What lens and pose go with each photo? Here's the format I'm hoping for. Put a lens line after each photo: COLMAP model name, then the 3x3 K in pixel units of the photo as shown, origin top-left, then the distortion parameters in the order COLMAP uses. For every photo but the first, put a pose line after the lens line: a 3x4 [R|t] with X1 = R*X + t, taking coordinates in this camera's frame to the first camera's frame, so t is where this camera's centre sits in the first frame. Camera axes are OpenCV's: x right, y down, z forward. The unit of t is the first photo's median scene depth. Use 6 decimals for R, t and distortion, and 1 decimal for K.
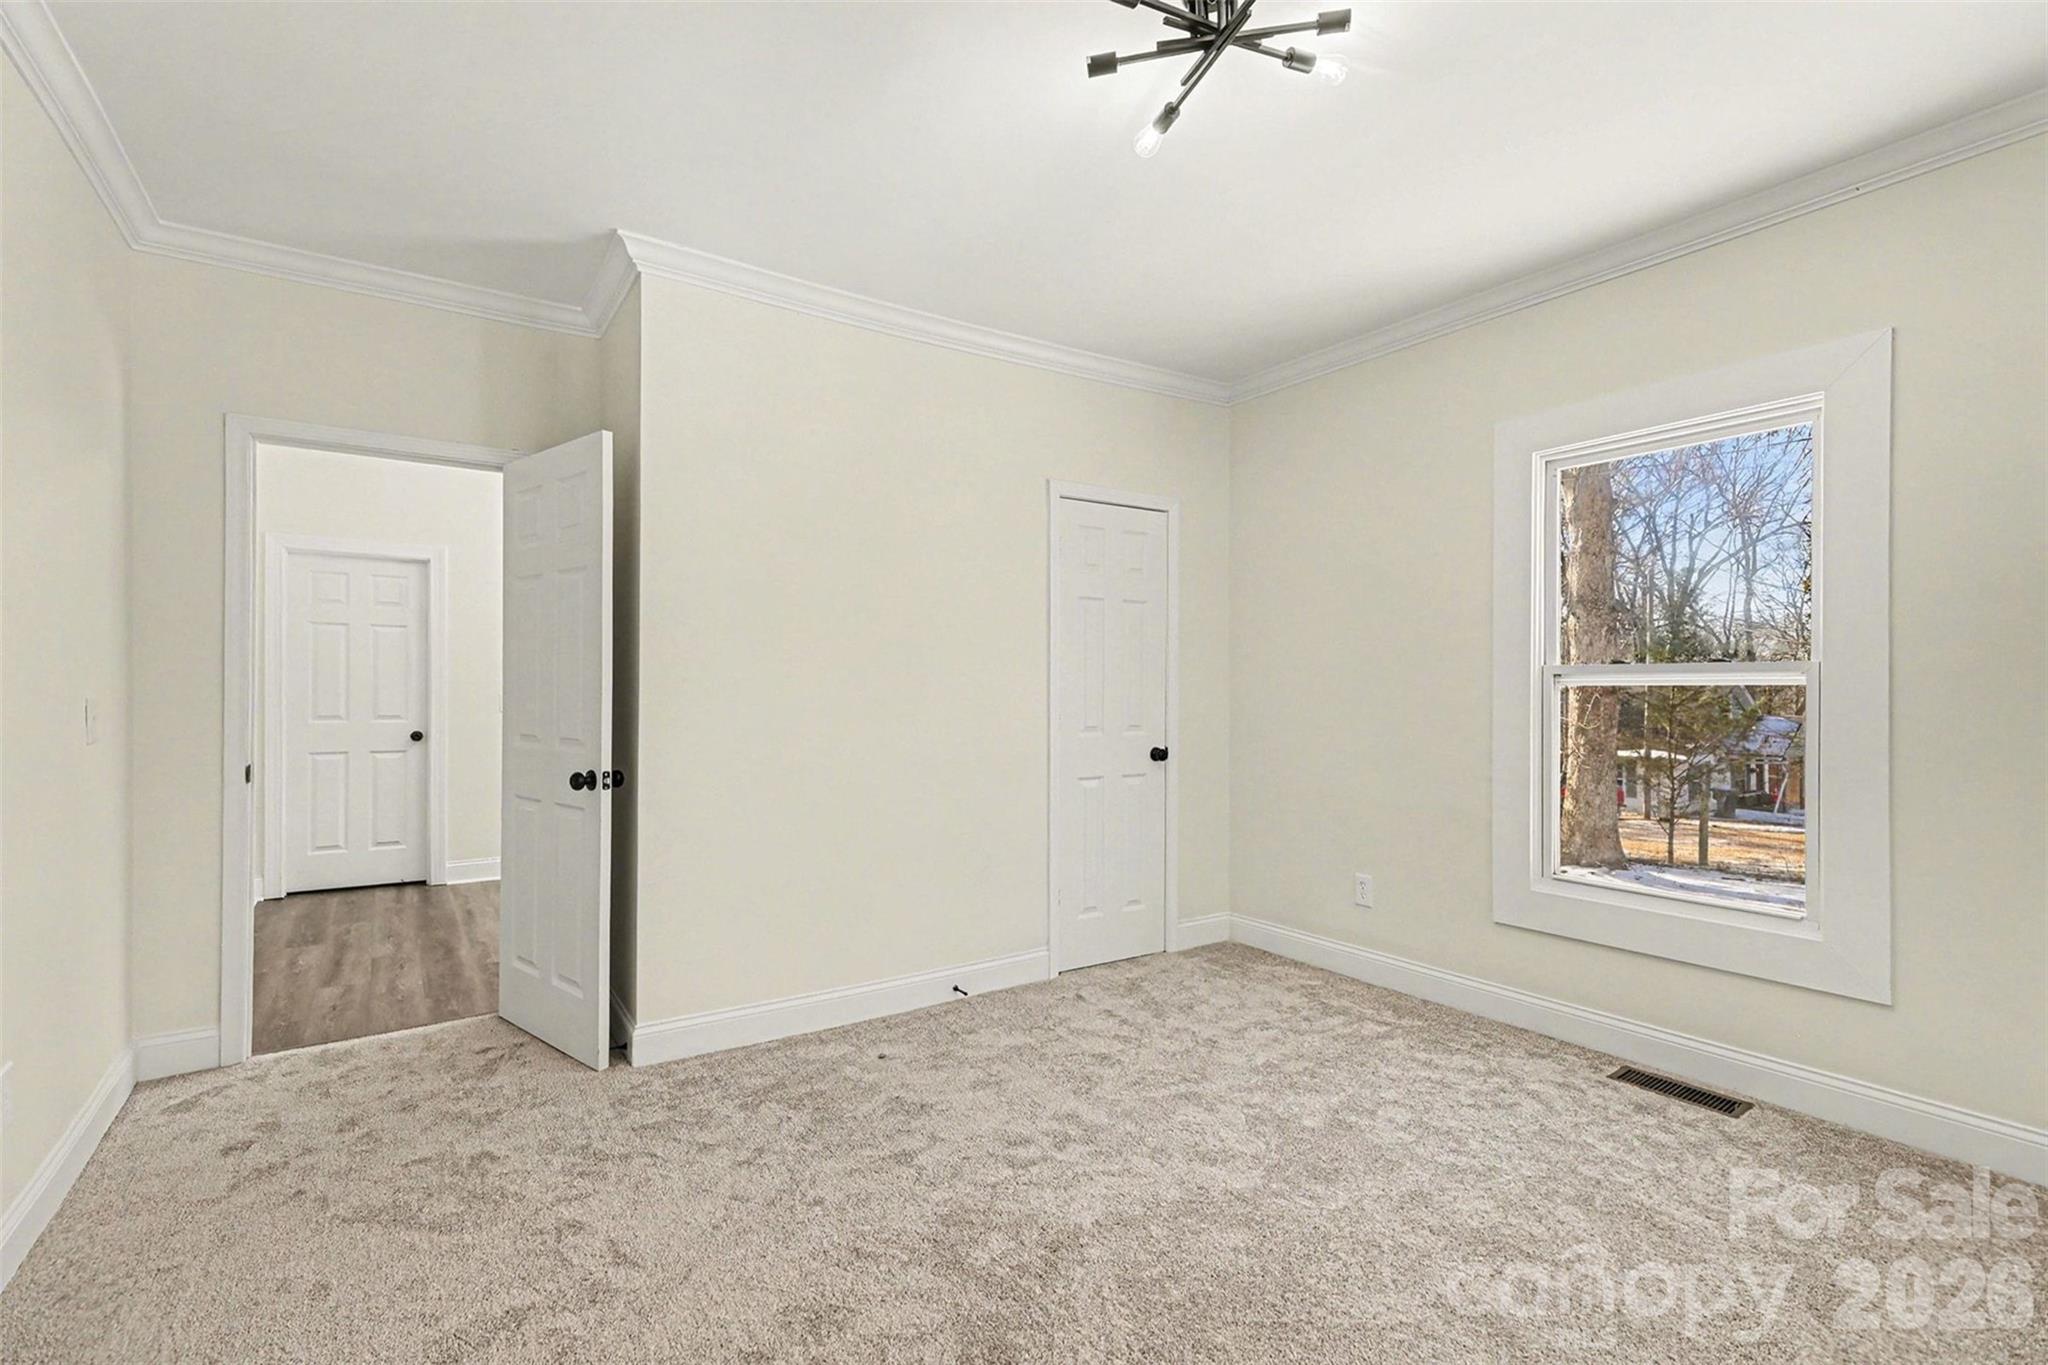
lens RADIAL K [[910.3, 0, 1010.2], [0, 910.3, 677.2], [0, 0, 1]] dist [0.000638, -0.000208]
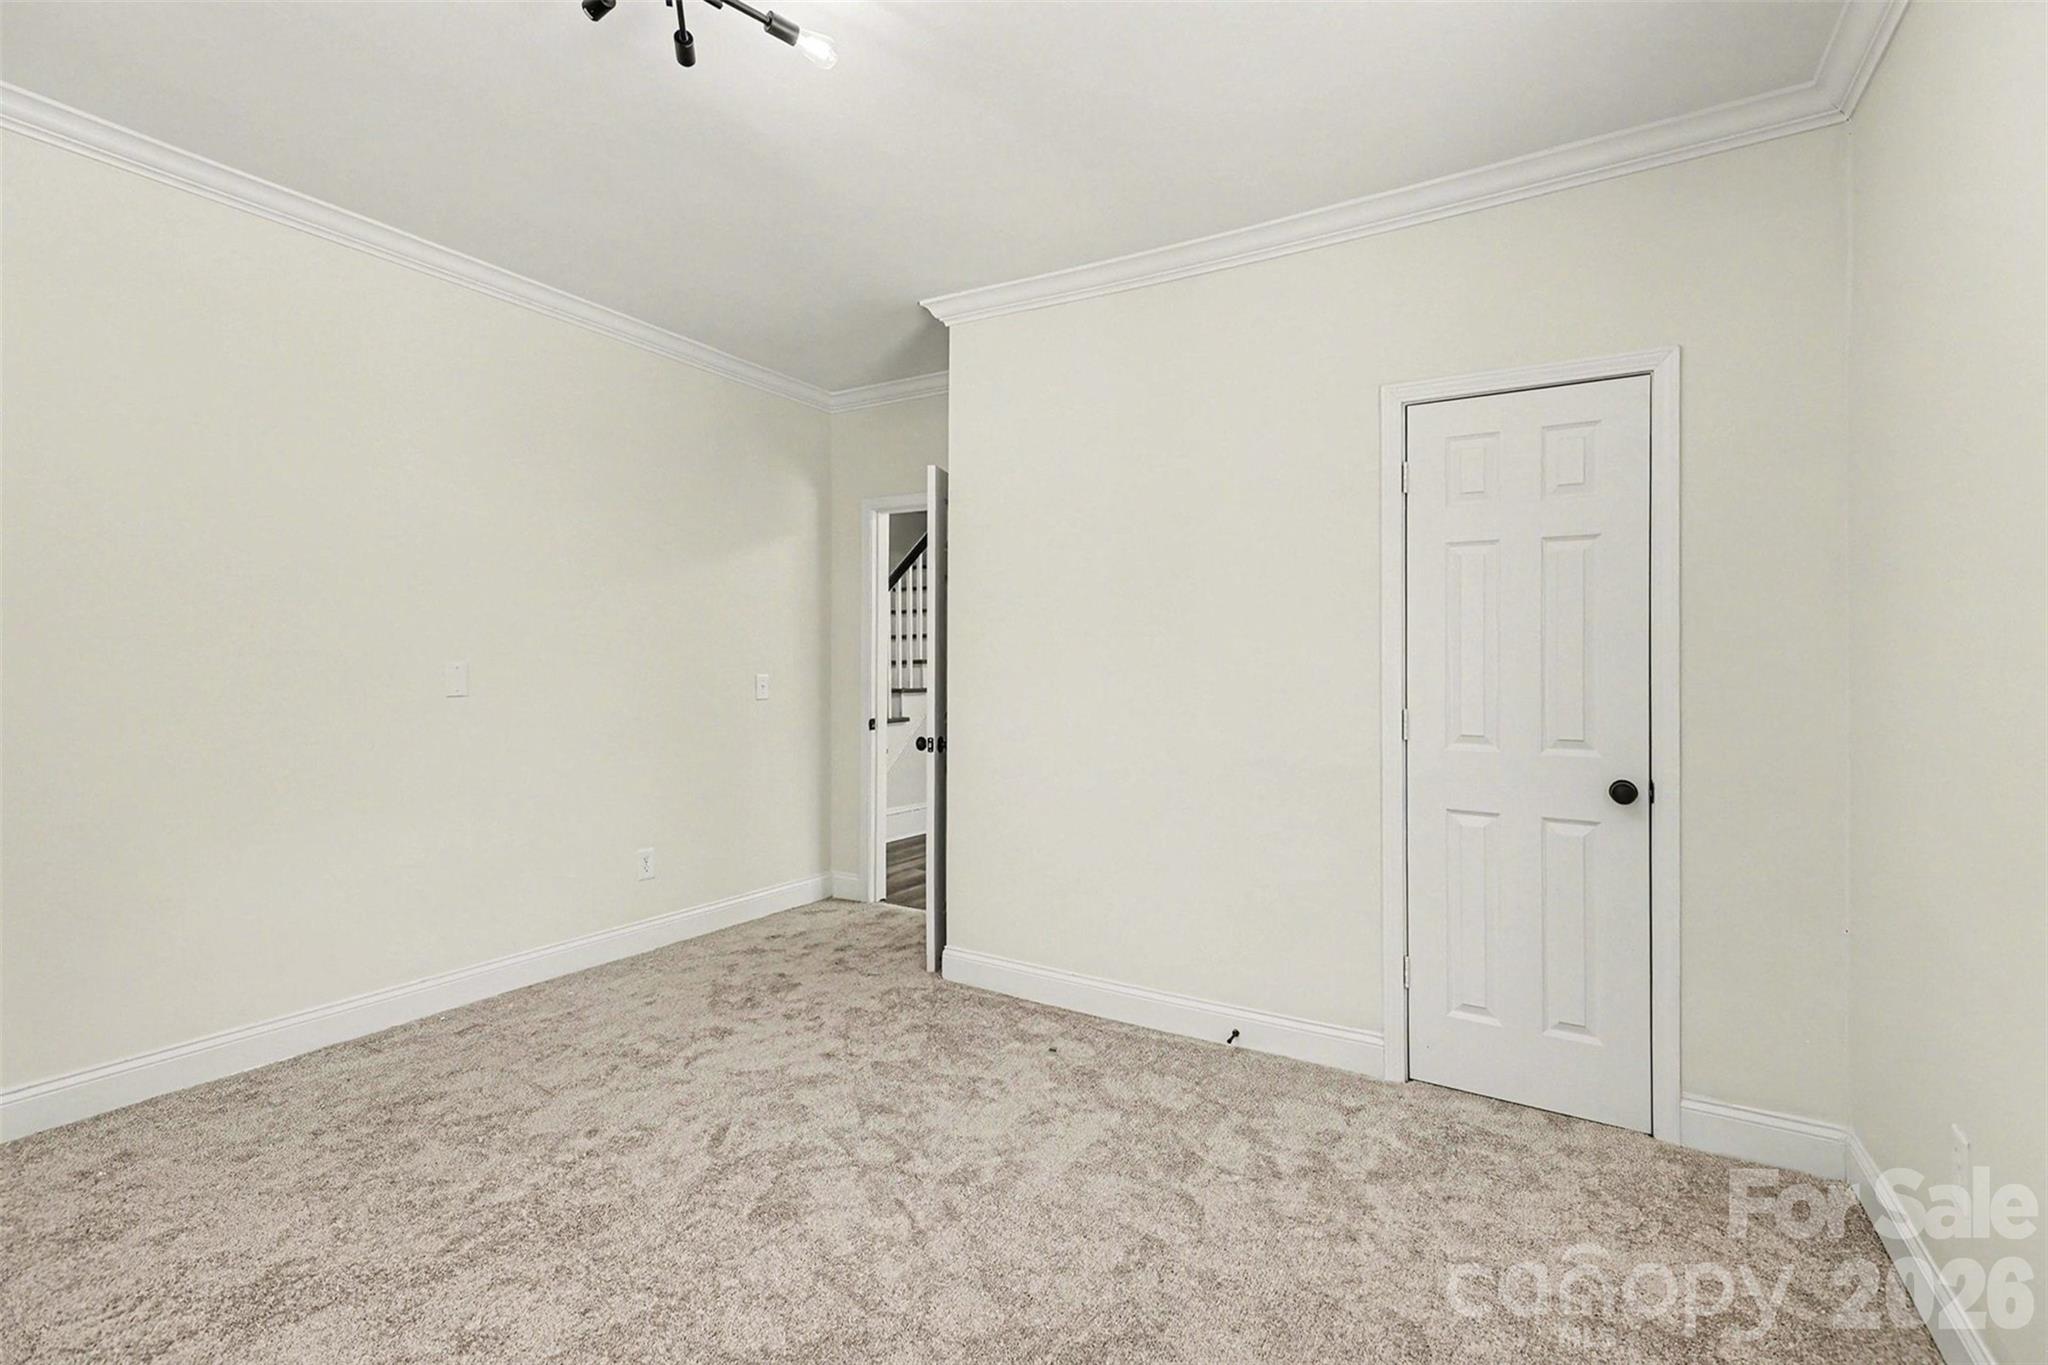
lens RADIAL K [[910.3, 0, 1017.4], [0, 910.3, 671.3], [0, 0, 1]] dist [0.000638, -0.000208]
pose [[0.434037, 0.004562, -0.900883, 0.826725], [-0.001642, 0.999990, 0.004273, 0.006062], [0.900893, -0.000375, 0.434040, 0.616240]]
